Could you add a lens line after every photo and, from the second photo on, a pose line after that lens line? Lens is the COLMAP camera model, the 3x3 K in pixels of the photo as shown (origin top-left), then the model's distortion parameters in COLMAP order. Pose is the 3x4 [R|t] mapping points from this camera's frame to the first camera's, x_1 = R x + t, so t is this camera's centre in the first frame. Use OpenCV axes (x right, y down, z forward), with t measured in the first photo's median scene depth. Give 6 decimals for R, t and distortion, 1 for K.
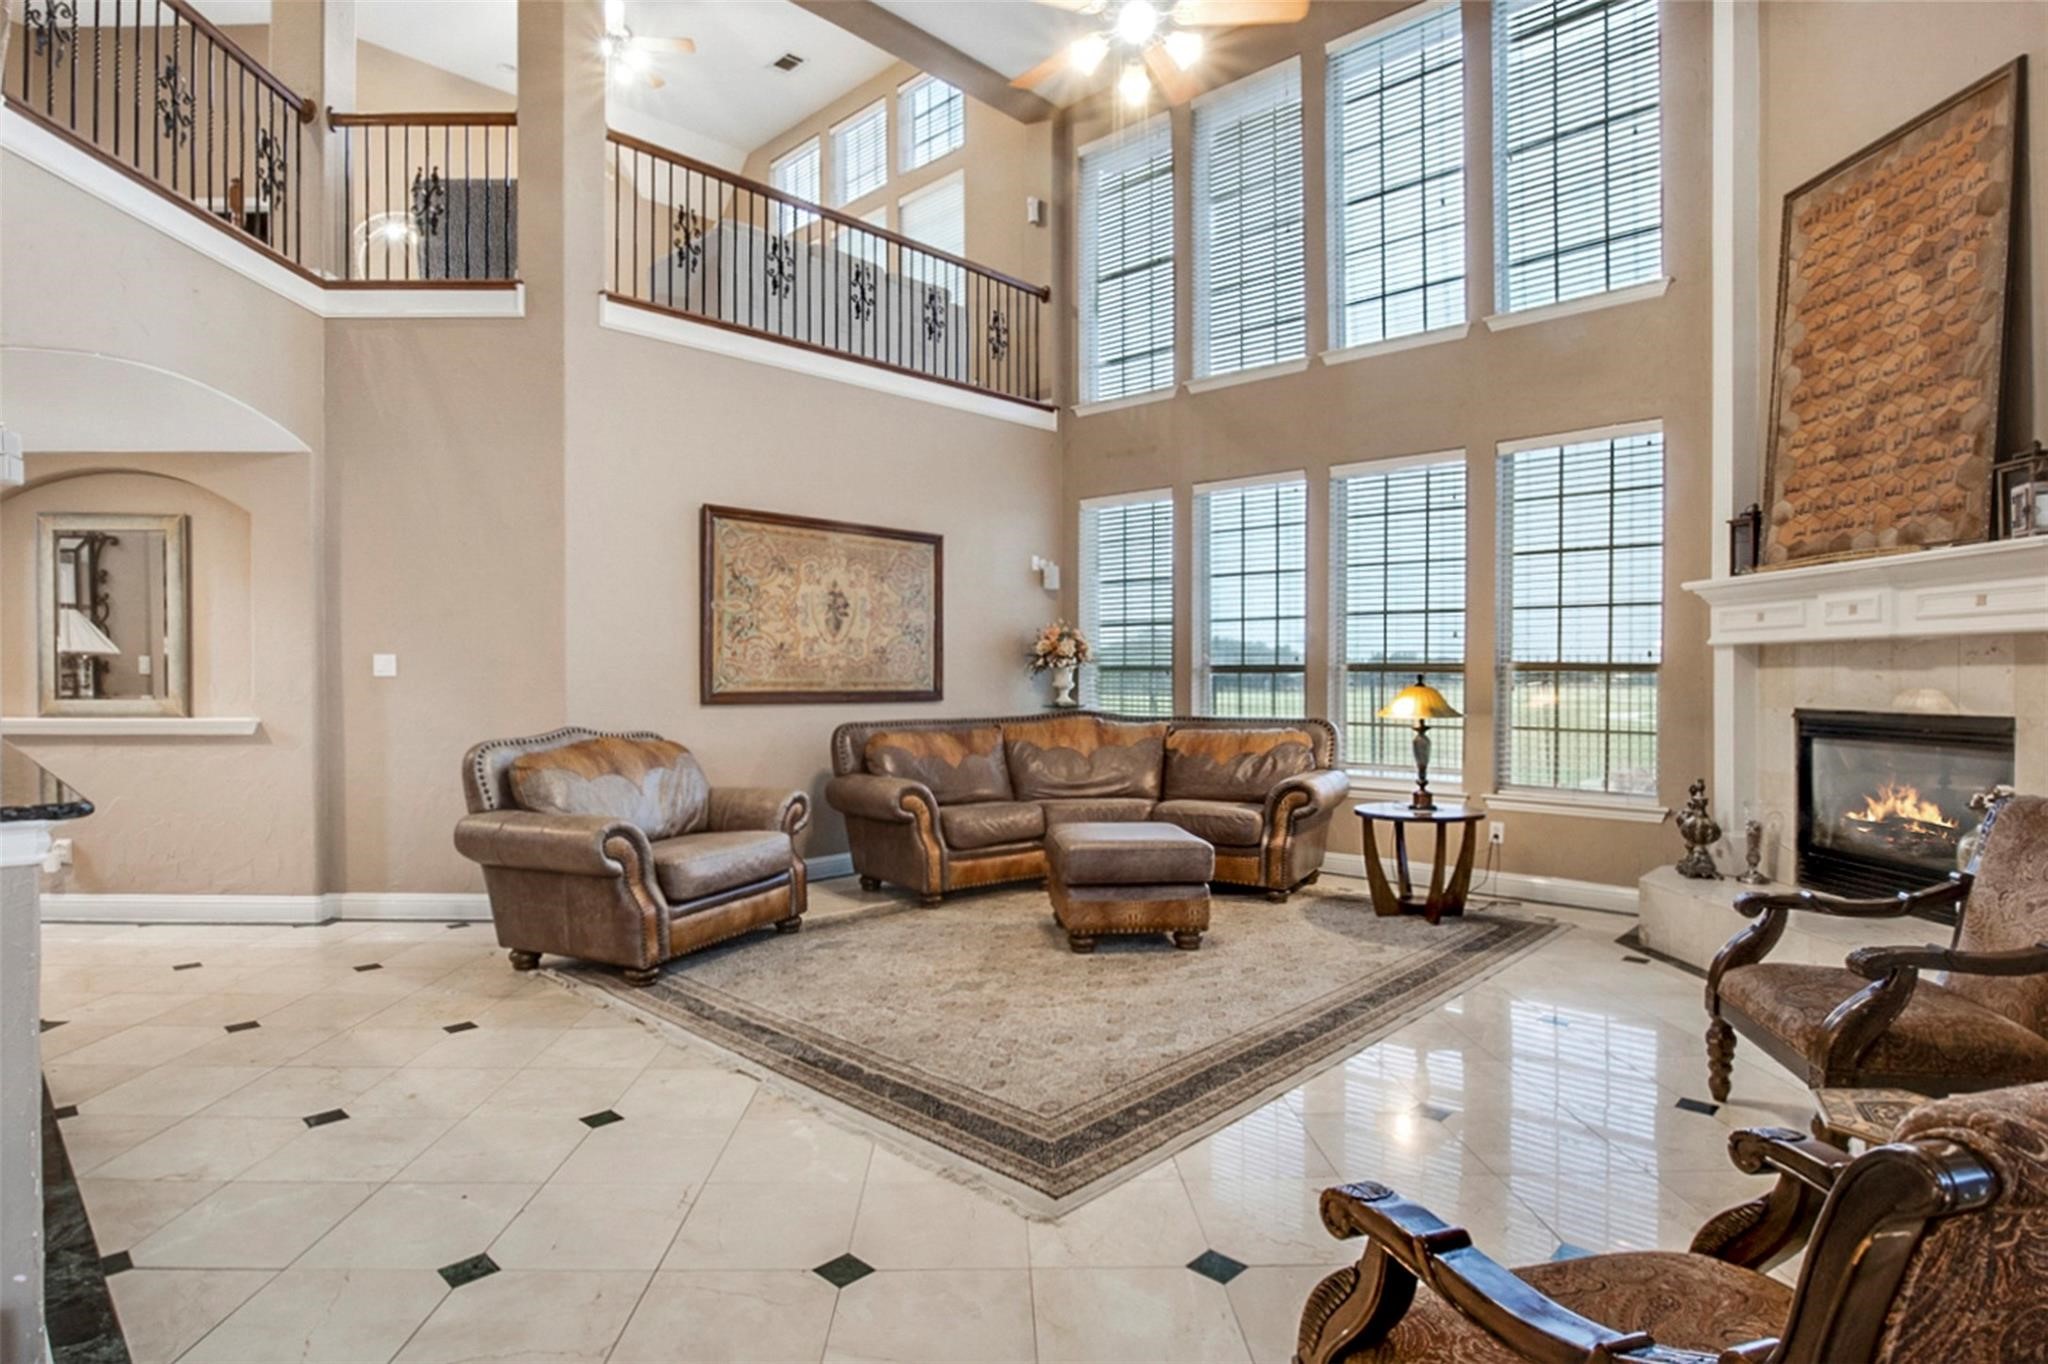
lens RADIAL K [[1050.6, 0, 1024.0], [0, 1050.6, 682.0], [0, 0, 1]] dist [-0.045302, 0.000041]
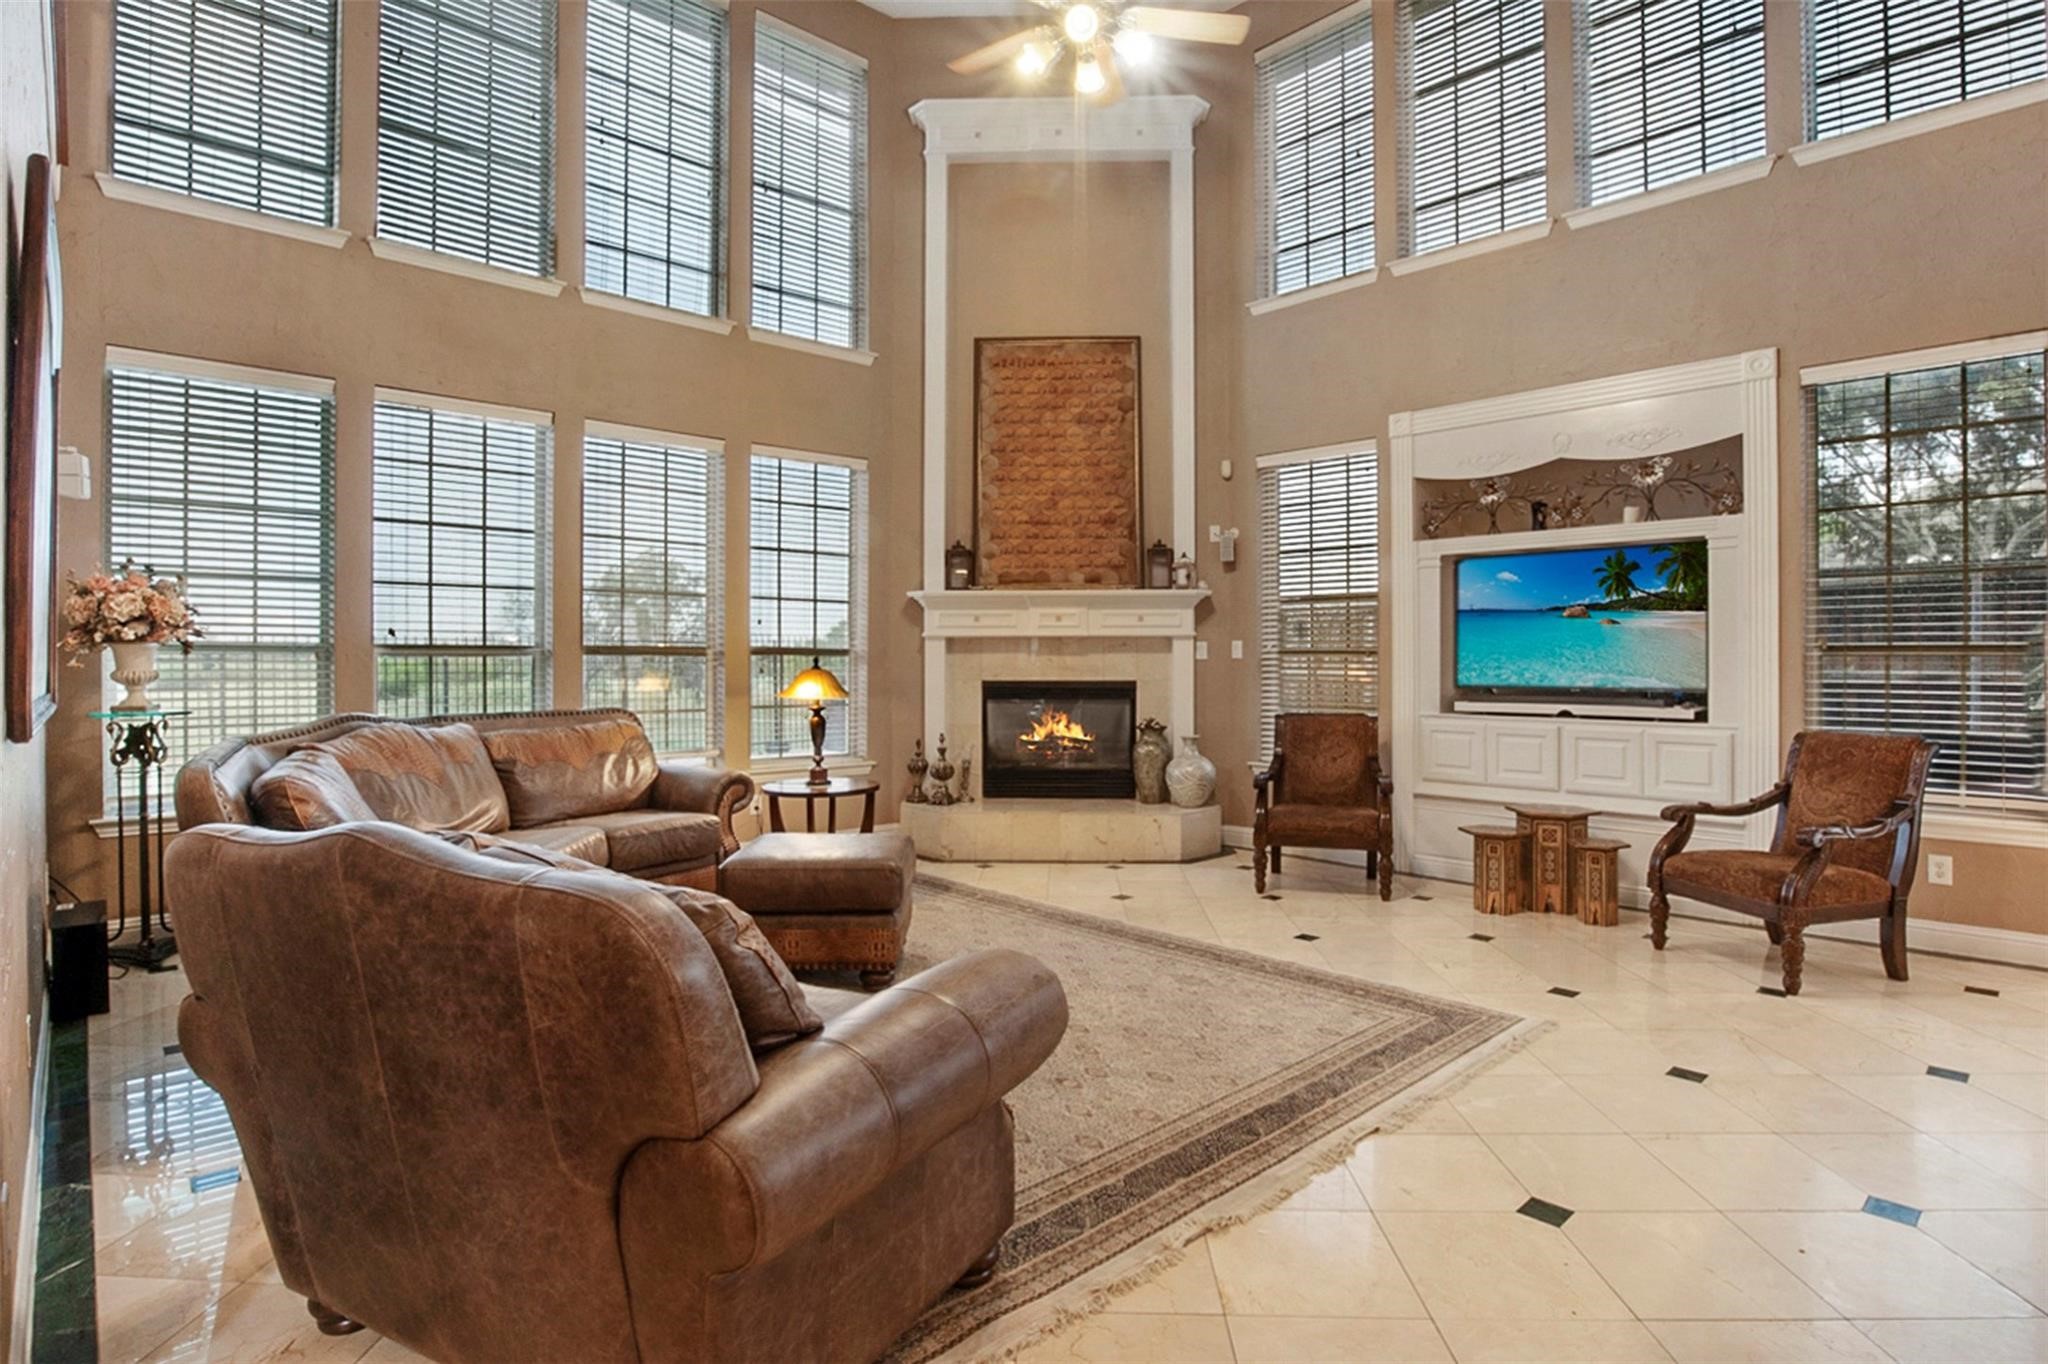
lens RADIAL K [[1038.0, 0, 1019.3], [0, 1038.0, 634.4], [0, 0, 1]] dist [-0.023386, 0.000705]
pose [[0.073643, 0.021955, 0.997043, -0.623517], [0.007442, 0.999718, -0.022564, -0.005615], [-0.997257, 0.009082, 0.073459, 0.676216]]
